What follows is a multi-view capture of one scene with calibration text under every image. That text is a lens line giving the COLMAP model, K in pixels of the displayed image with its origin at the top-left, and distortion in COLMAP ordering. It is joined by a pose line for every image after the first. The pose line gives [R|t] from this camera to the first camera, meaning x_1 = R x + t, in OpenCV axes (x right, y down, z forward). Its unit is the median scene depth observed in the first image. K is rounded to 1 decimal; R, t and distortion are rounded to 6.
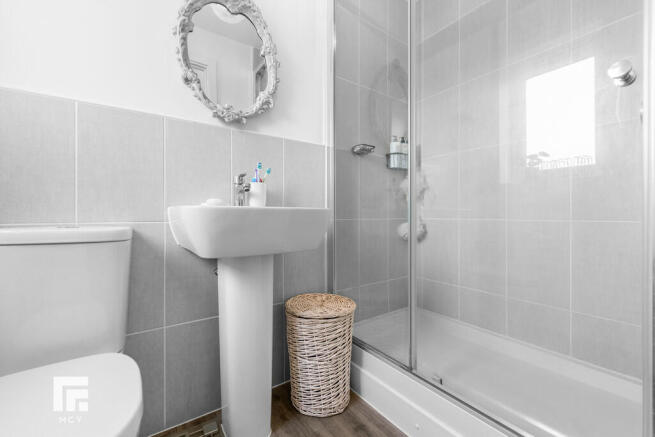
lens RADIAL K [[268.7, 0, 324.6], [0, 268.7, 213.2], [0, 0, 1]] dist [0.002232, -0.001770]
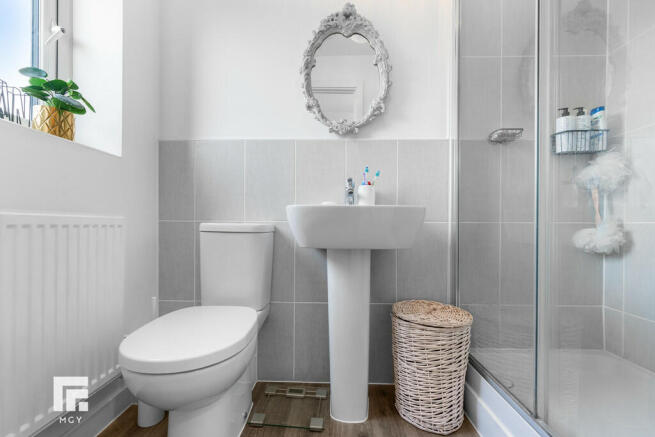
lens RADIAL K [[268.7, 0, 321.7], [0, 268.7, 224.1], [0, 0, 1]] dist [0.002232, -0.001770]
pose [[0.800388, 0.004638, -0.599465, 0.250440], [-0.004184, 0.999989, 0.002152, 0.037838], [0.599468, 0.000786, 0.800398, 0.036889]]
